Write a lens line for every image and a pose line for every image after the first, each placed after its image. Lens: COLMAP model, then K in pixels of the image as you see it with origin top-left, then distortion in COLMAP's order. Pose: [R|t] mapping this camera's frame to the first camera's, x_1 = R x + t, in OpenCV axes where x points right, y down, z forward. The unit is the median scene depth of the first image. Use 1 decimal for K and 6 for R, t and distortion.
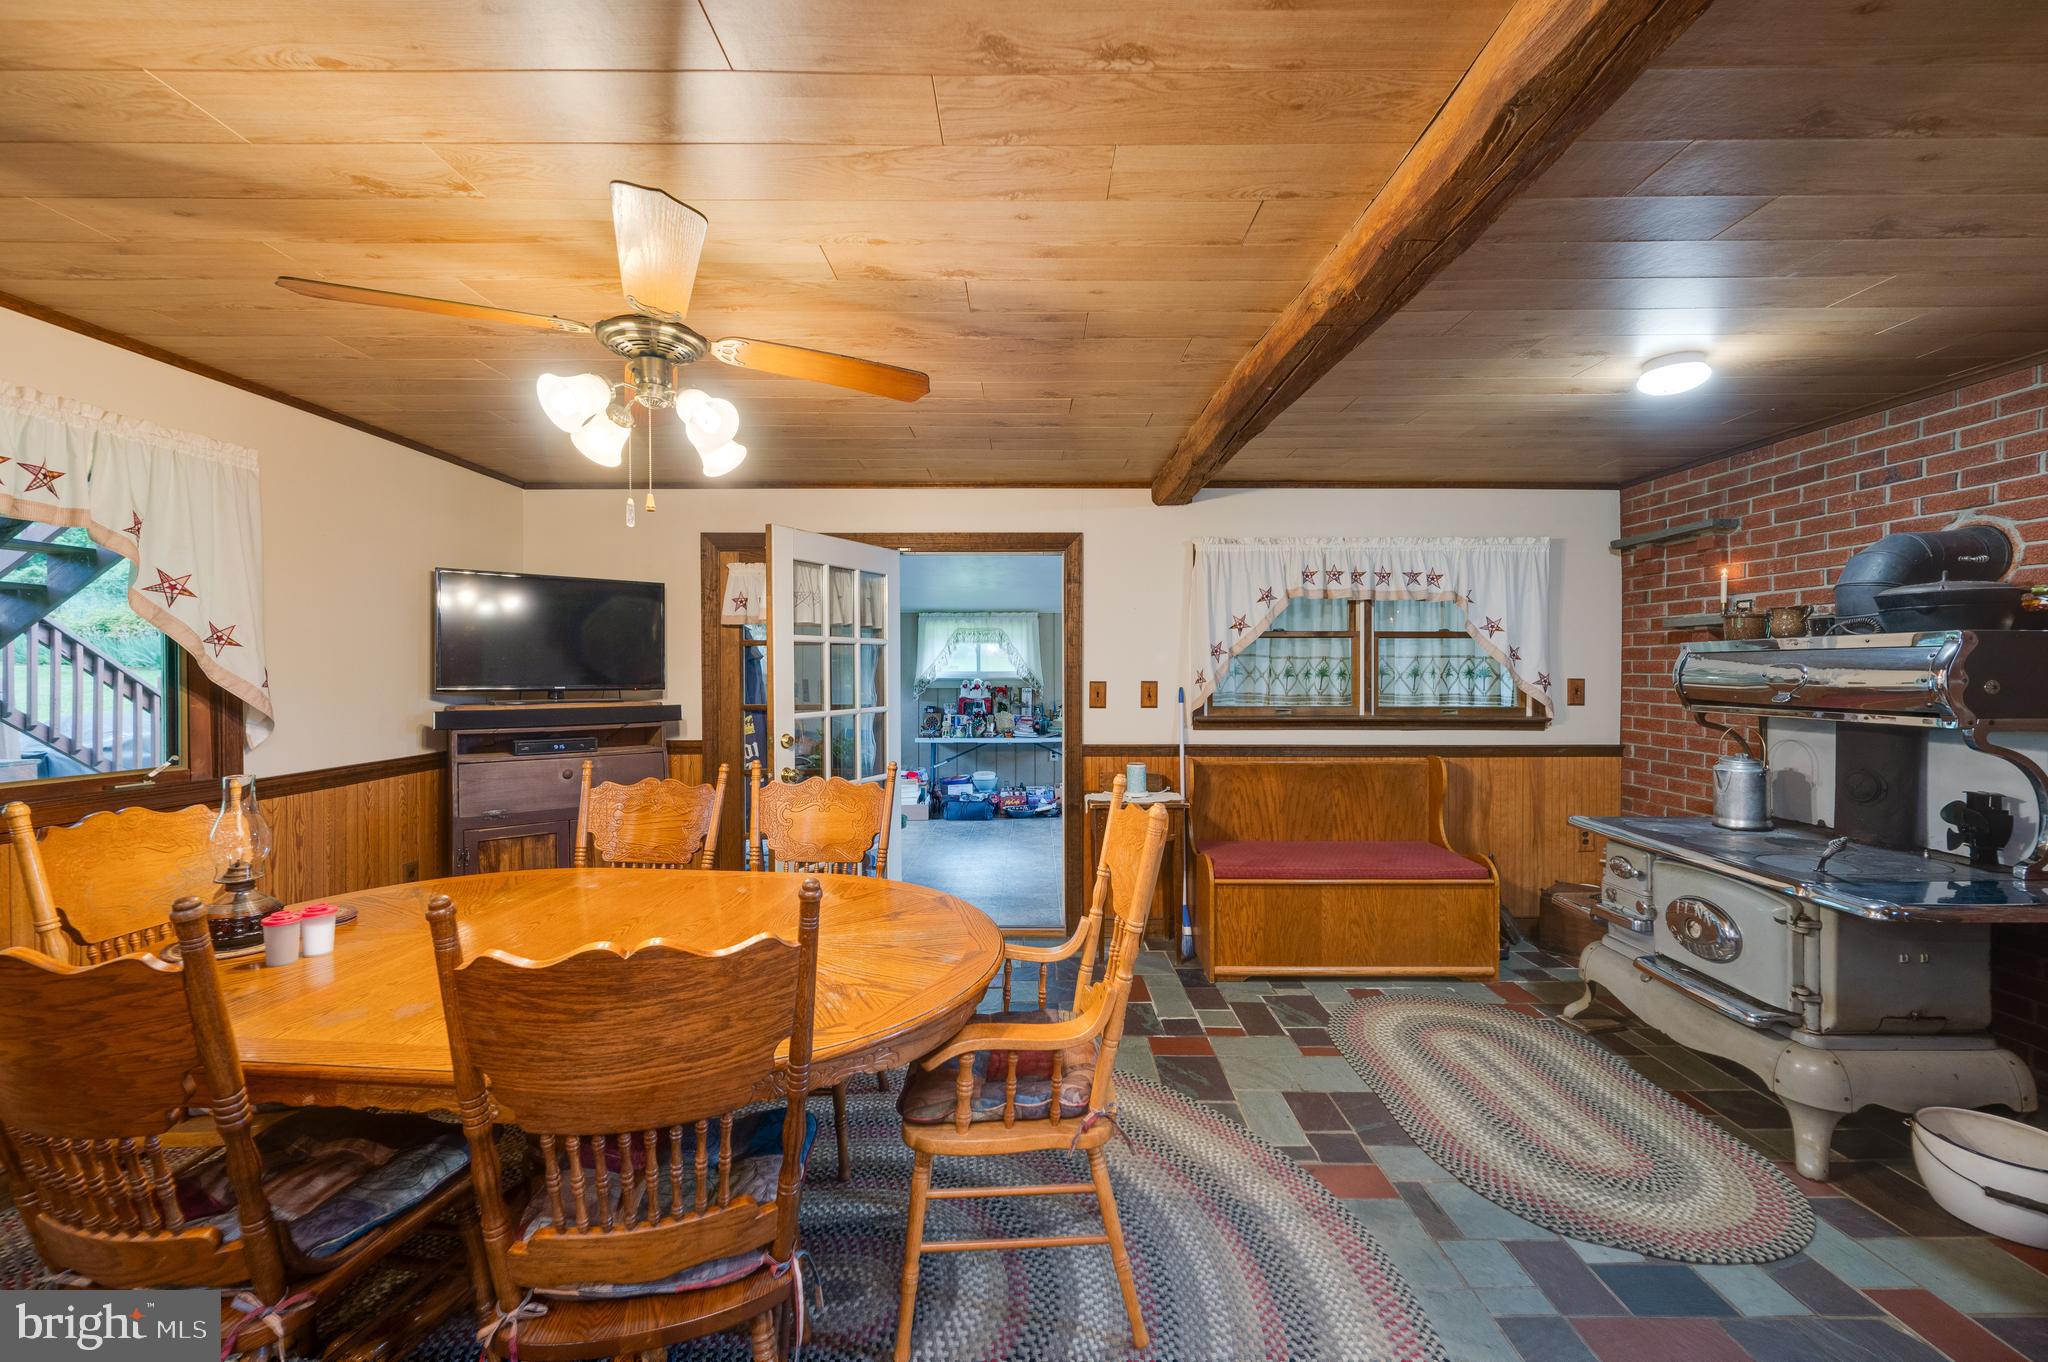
lens RADIAL K [[807.9, 0, 1027.5], [0, 807.9, 677.6], [0, 0, 1]] dist [-0.001084, 0.000087]
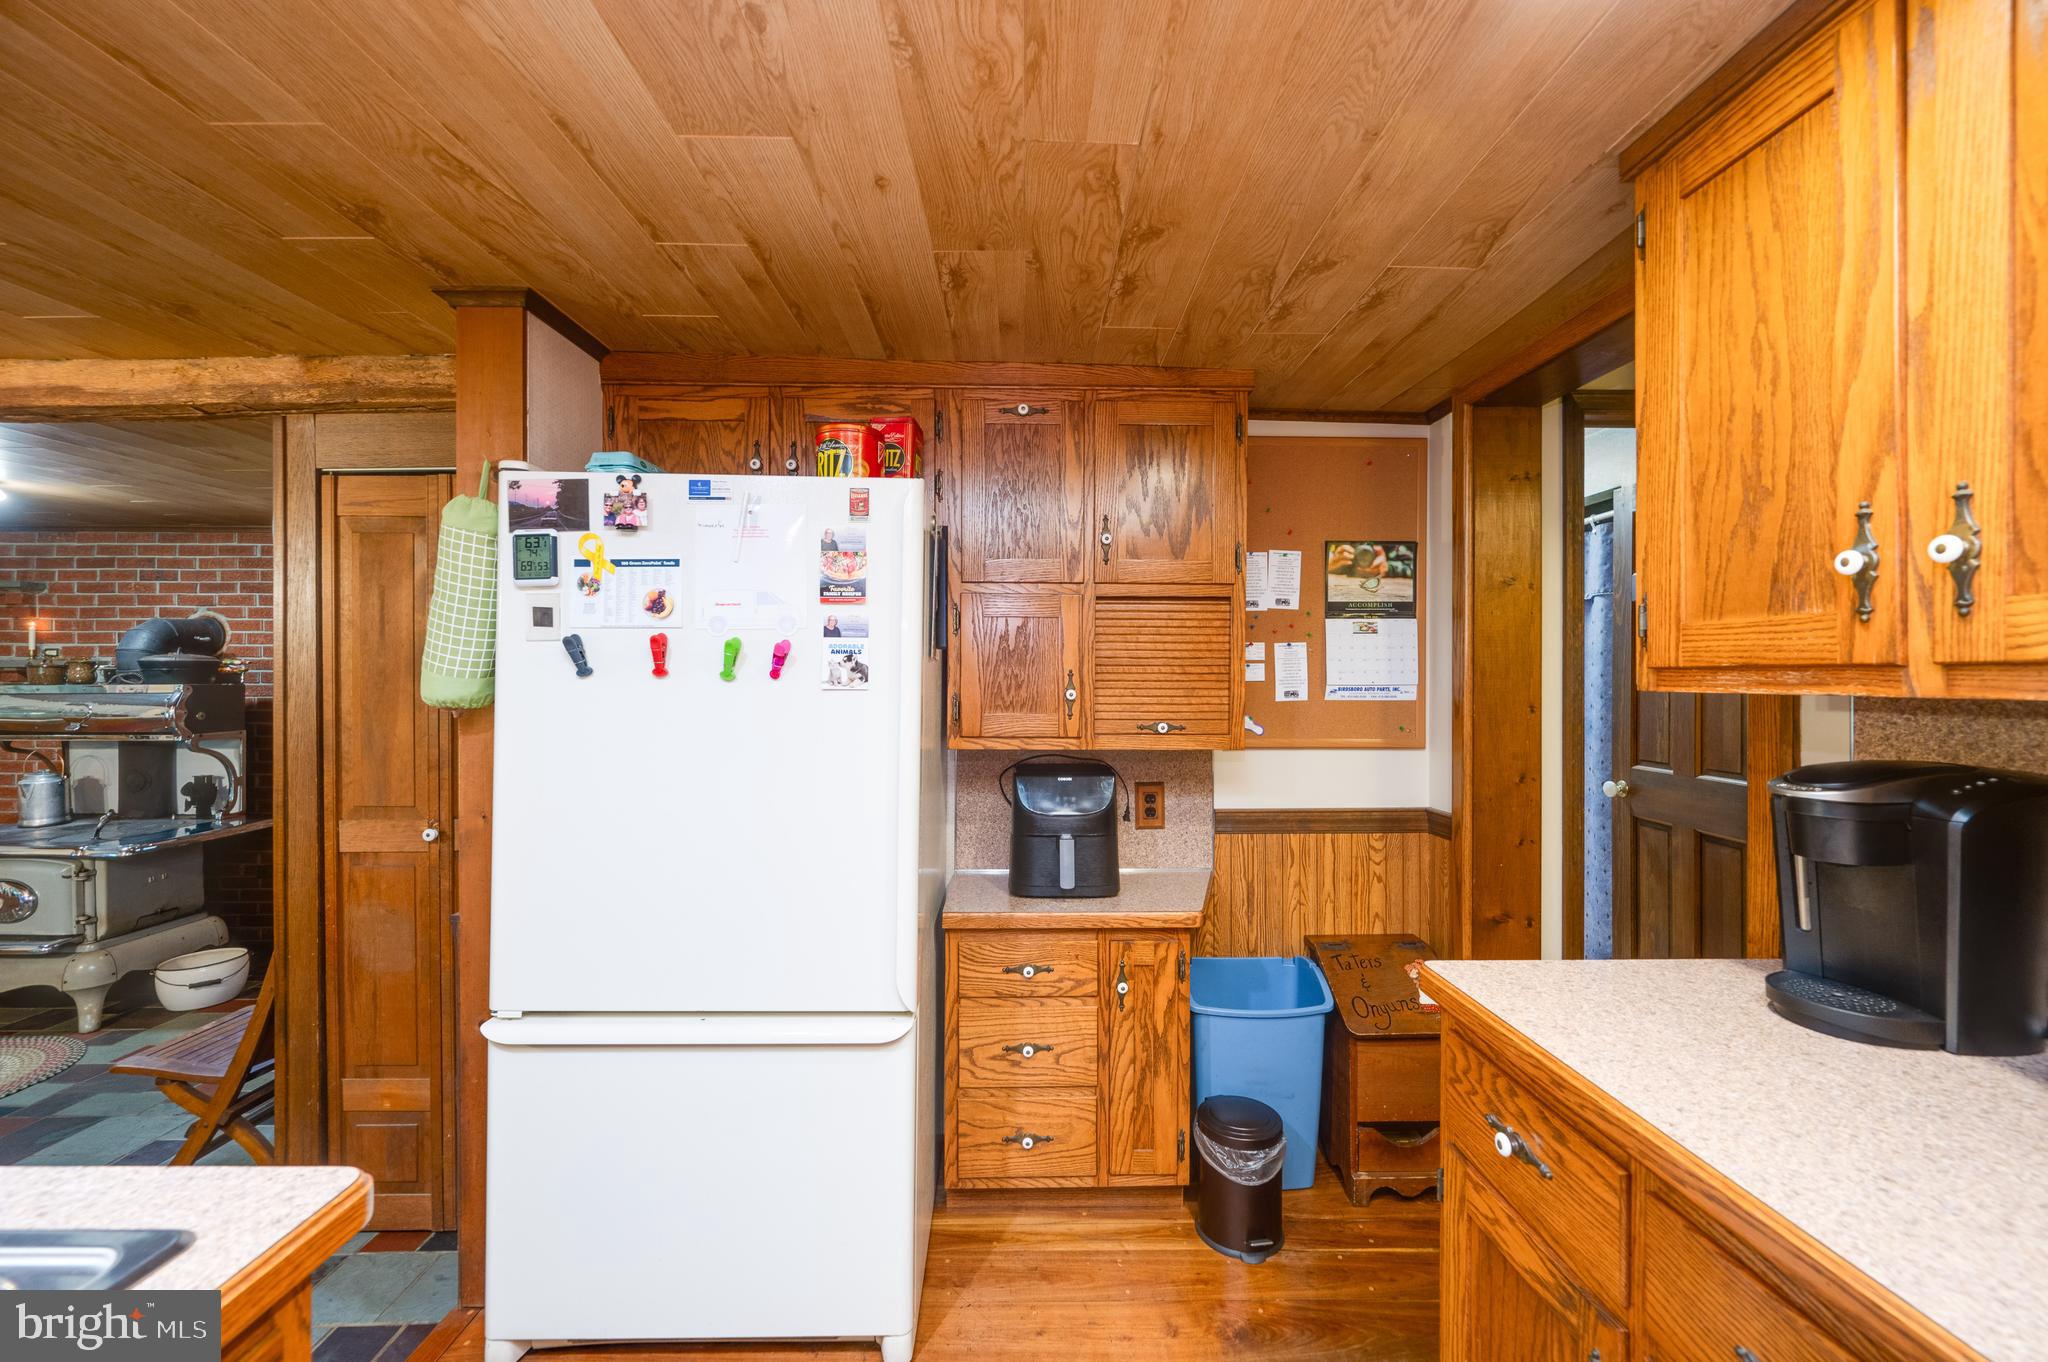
lens RADIAL K [[807.9, 0, 1020.9], [0, 807.9, 676.5], [0, 0, 1]] dist [-0.001084, 0.000087]
pose [[-0.003612, 0.000749, 0.999993, -0.508563], [0.012272, 0.999924, -0.000705, -0.043343], [-0.999918, 0.012269, -0.003621, -0.684854]]
